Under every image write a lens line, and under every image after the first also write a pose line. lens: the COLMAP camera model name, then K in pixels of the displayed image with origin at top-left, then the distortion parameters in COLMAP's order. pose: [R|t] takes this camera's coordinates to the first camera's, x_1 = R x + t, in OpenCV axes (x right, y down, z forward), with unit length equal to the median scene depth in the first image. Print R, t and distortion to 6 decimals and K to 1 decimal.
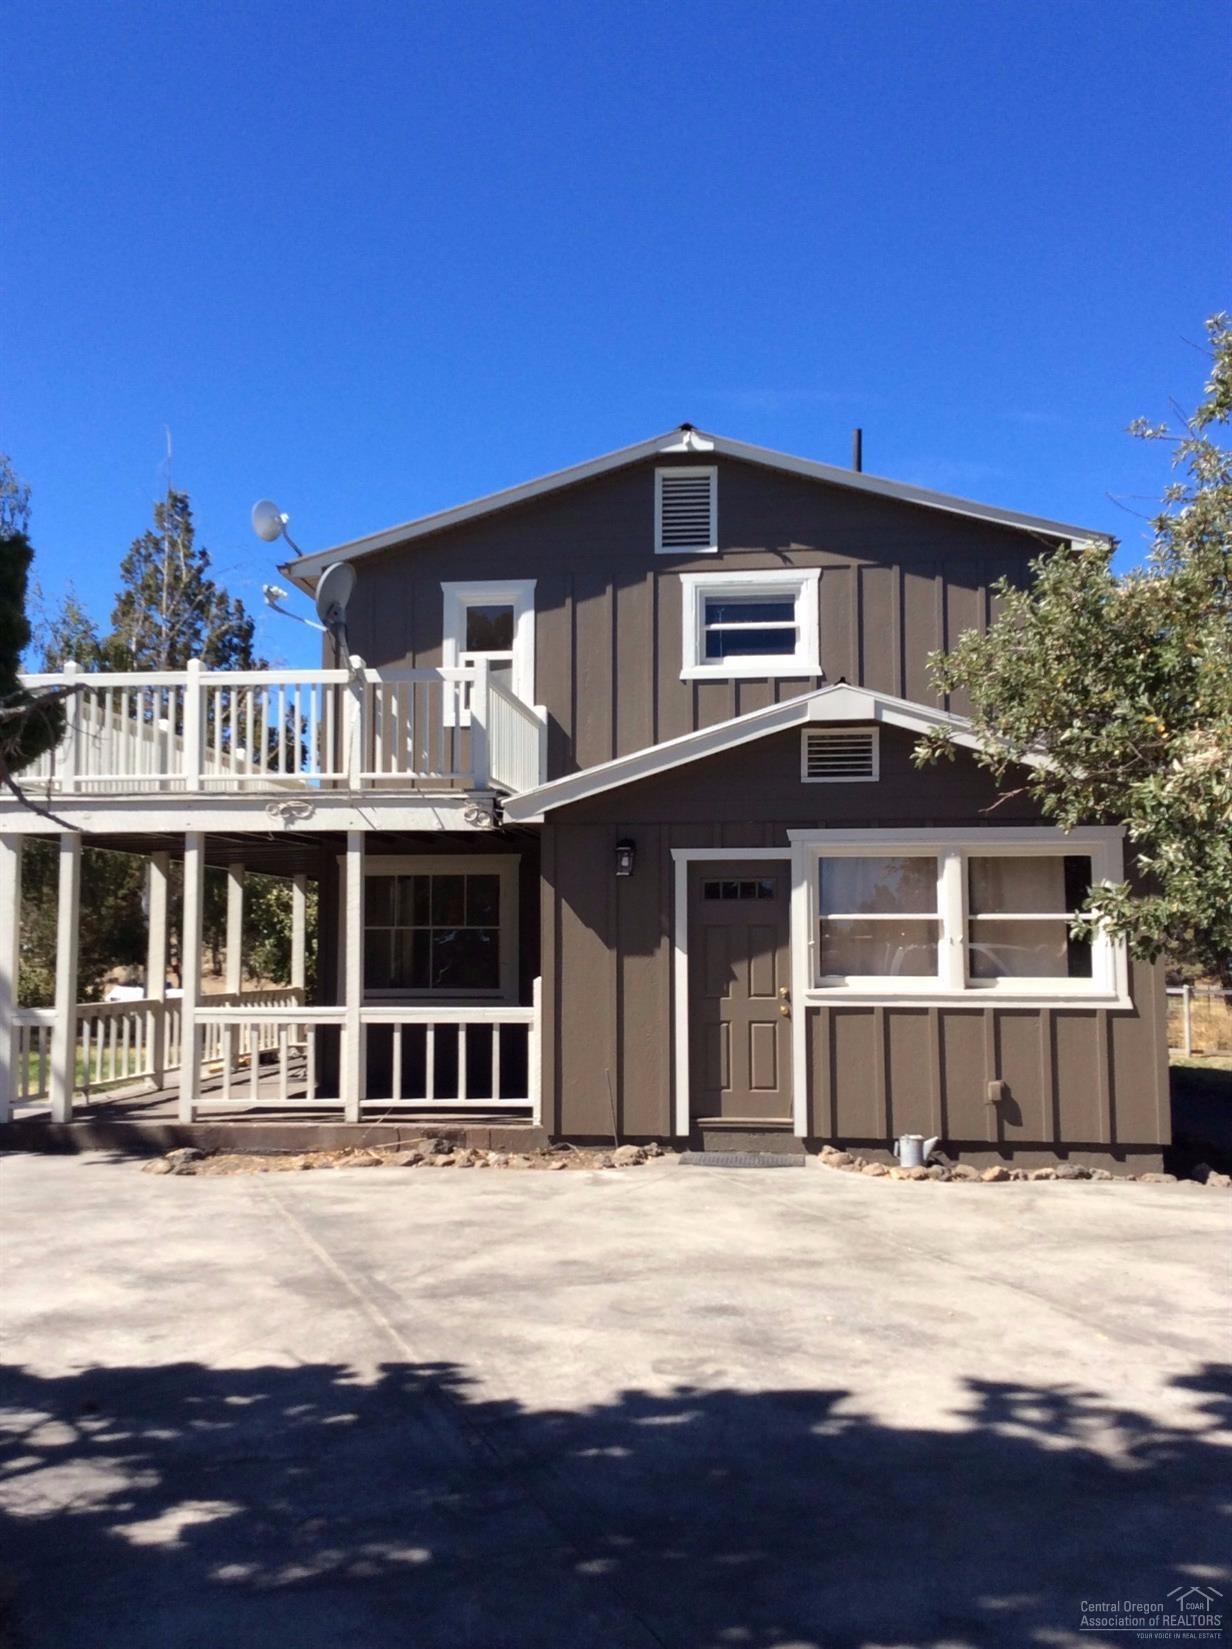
lens RADIAL K [[1500.3, 0, 594.7], [0, 1500.3, 826.2], [0, 0, 1]] dist [0.123849, 0.003651]
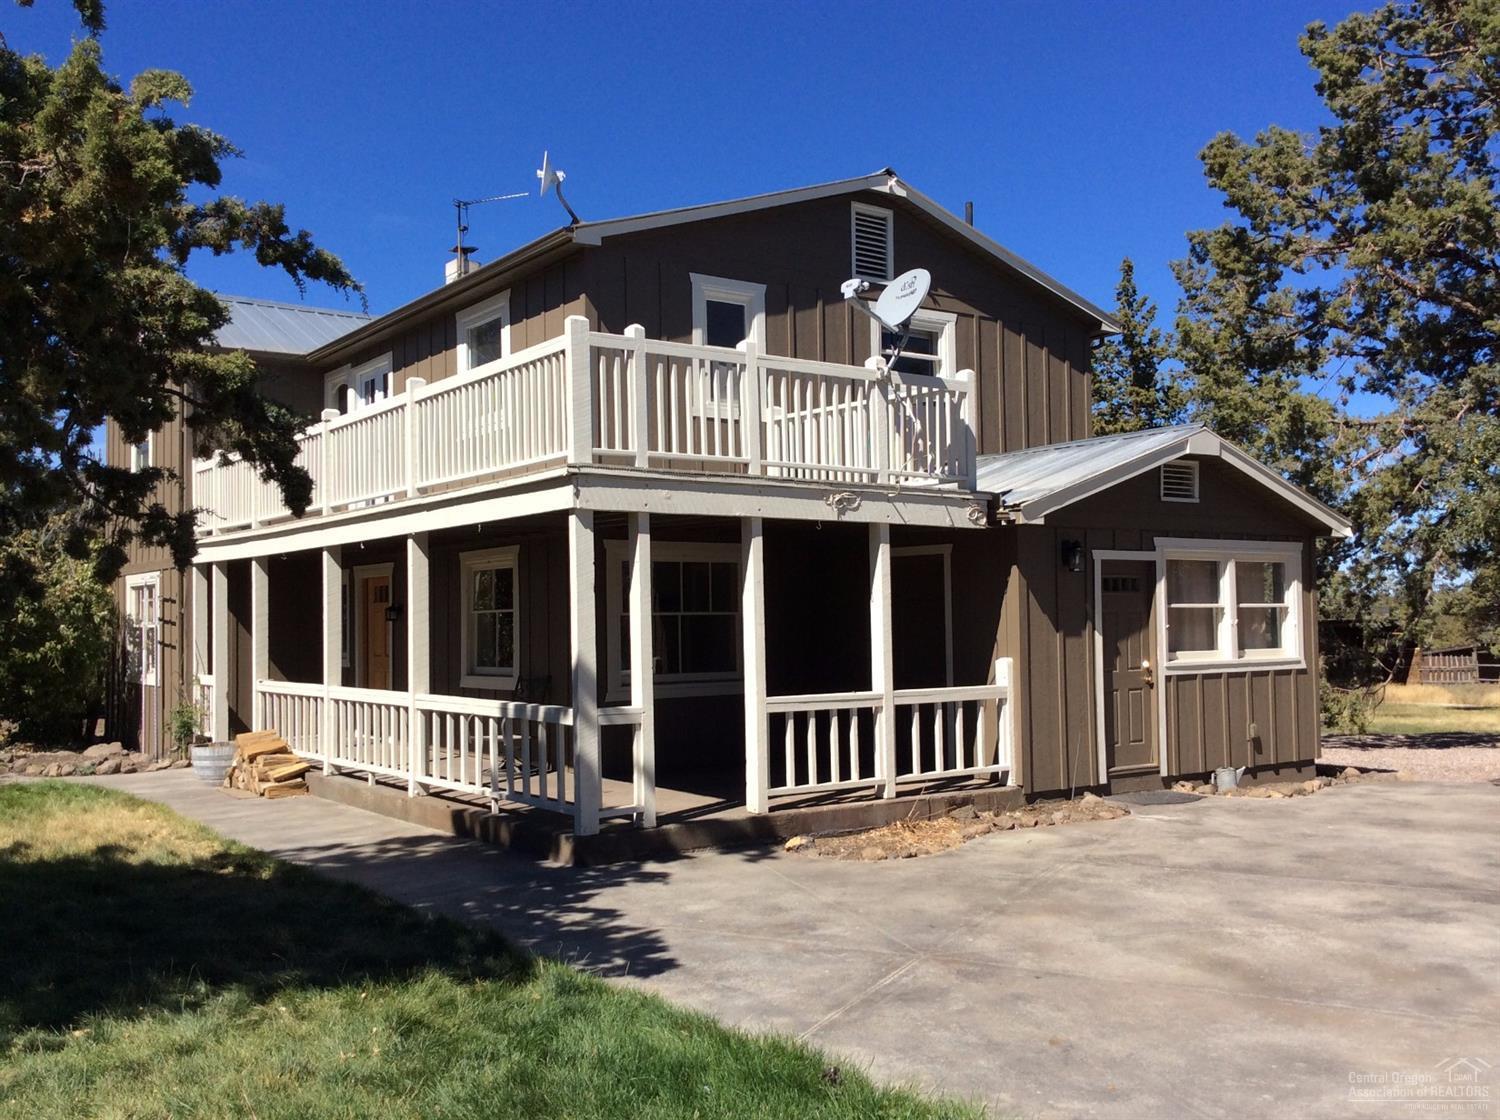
lens RADIAL K [[1377.3, 0, 750.0], [0, 1377.3, 560.0], [0, 0, 1]] dist [0.090012, -0.004108]
pose [[0.737551, 0.020706, 0.674974, -0.905405], [-0.047381, 0.998653, 0.021138, 0.012806], [-0.673627, -0.047572, 0.737539, 0.363588]]
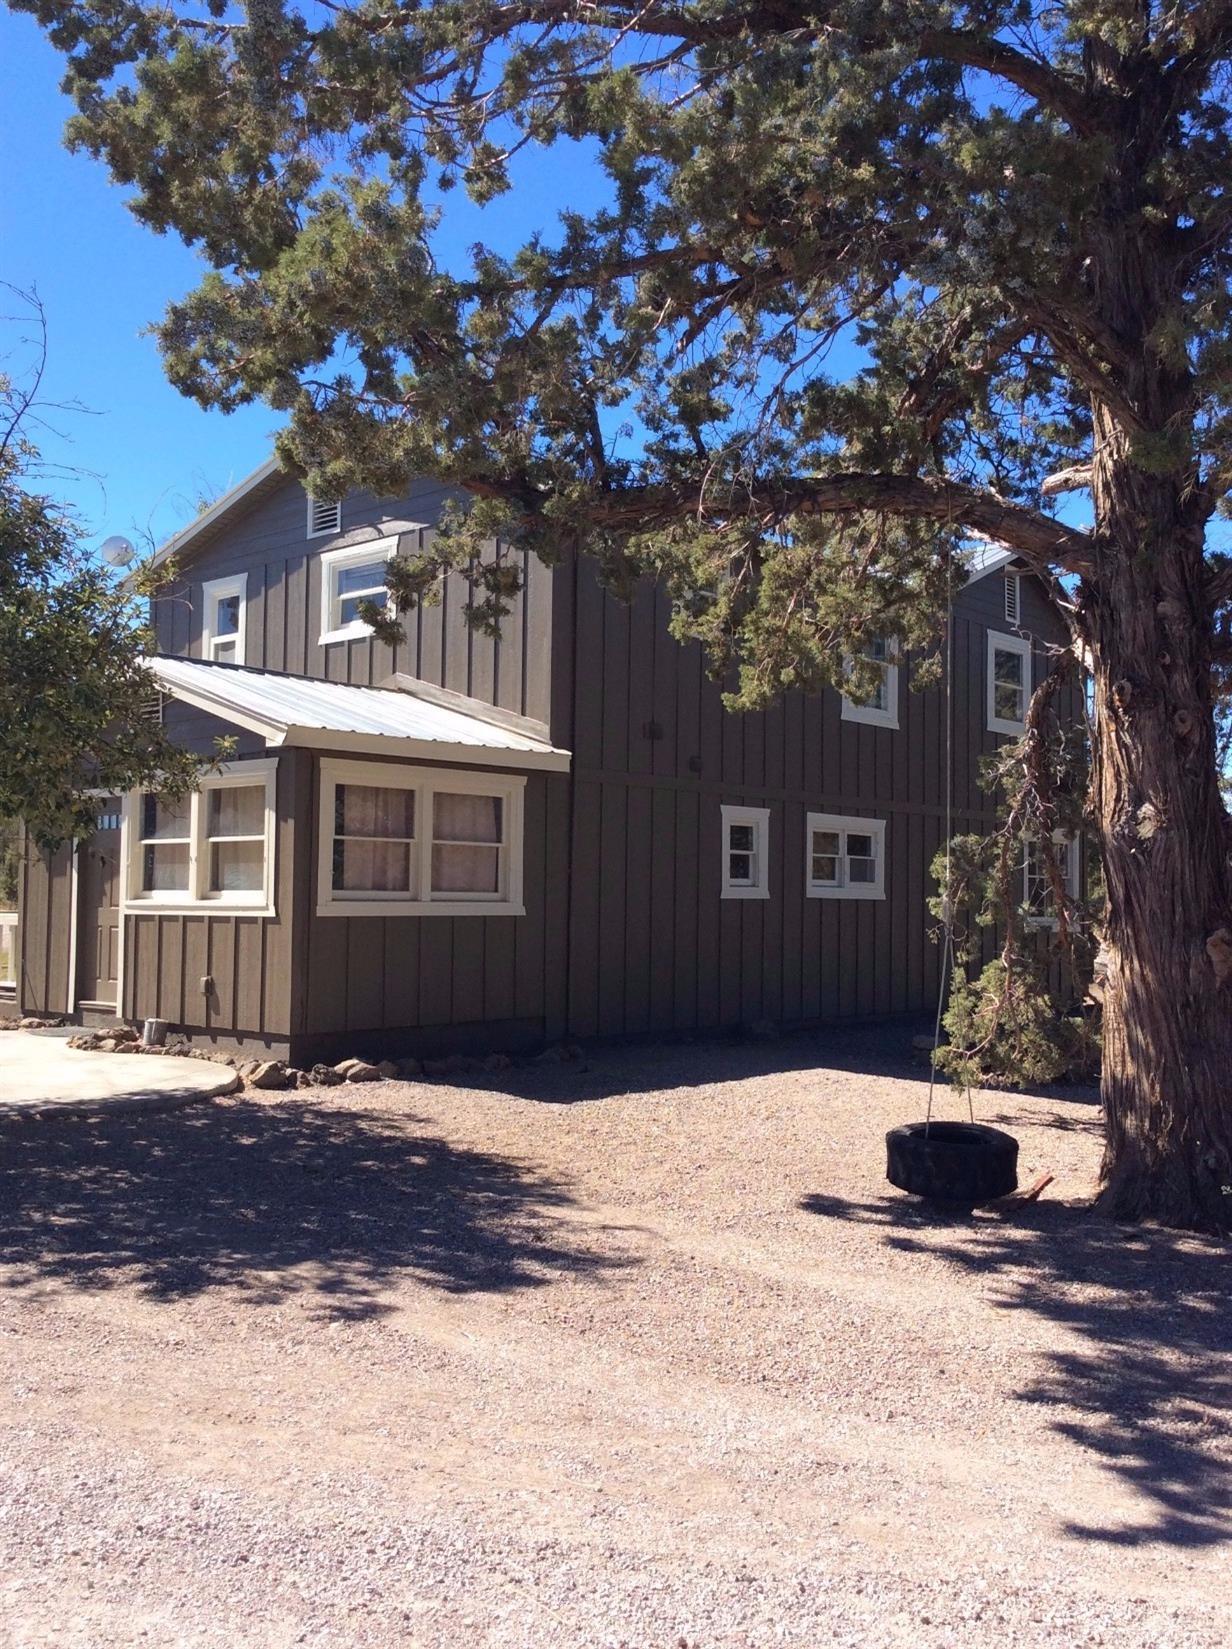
lens RADIAL K [[1514.1, 0, 616.0], [0, 1514.1, 824.5], [0, 0, 1]] dist [0.090012, -0.004108]
pose [[0.814131, -0.021177, -0.580295, 1.184351], [0.039428, 0.999044, 0.018858, 0.037048], [0.579341, -0.038233, 0.814188, 0.206972]]
